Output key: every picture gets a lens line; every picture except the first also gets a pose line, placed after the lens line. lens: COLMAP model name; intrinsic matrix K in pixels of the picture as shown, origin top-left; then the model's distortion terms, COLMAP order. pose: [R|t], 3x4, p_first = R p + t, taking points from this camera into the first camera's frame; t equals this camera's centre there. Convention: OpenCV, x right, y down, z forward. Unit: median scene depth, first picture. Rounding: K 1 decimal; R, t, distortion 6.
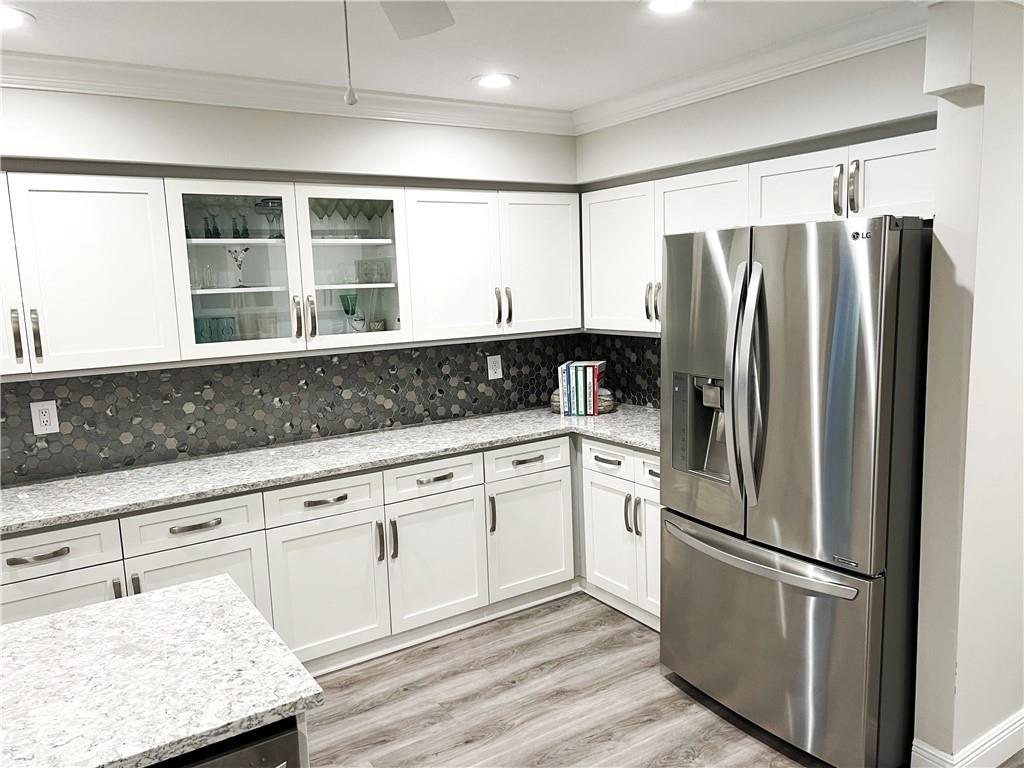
lens RADIAL K [[761.1, 0, 512.0], [0, 761.1, 384.0], [0, 0, 1]] dist [0.060783, -0.072646]
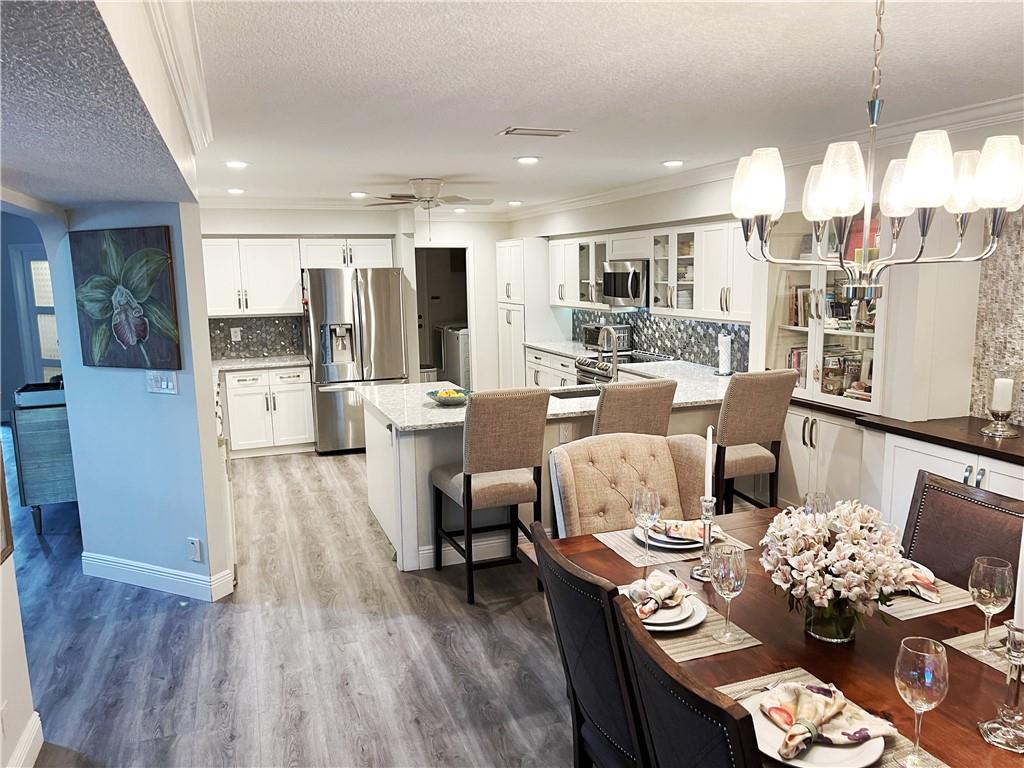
lens RADIAL K [[761.1, 0, 512.0], [0, 761.1, 384.0], [0, 0, 1]] dist [0.060783, -0.072646]
pose [[0.235478, -0.114508, 0.965110, -1.892696], [0.146434, 0.985879, 0.081244, 0.059876], [-0.960785, 0.122194, 0.248921, -0.167243]]
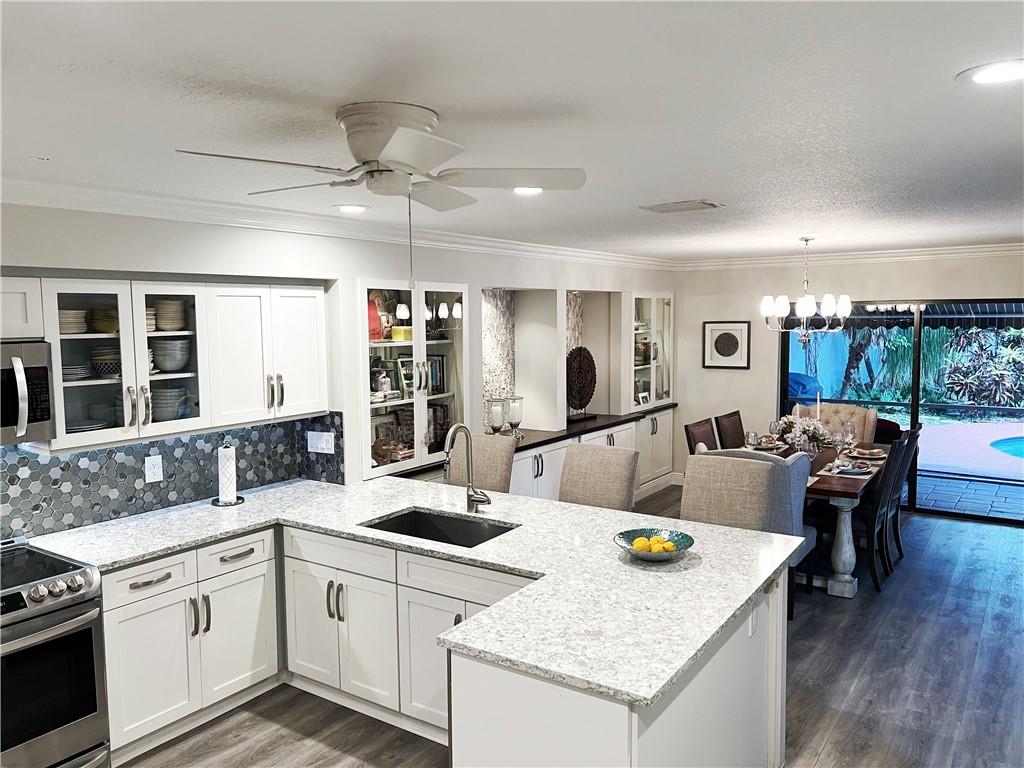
lens RADIAL K [[761.1, 0, 512.0], [0, 761.1, 384.0], [0, 0, 1]] dist [0.060783, -0.072646]
pose [[-0.925335, 0.078590, -0.370917, 0.082265], [-0.011484, 0.972024, 0.234602, -0.241563], [0.378977, 0.221345, -0.898545, 1.110309]]
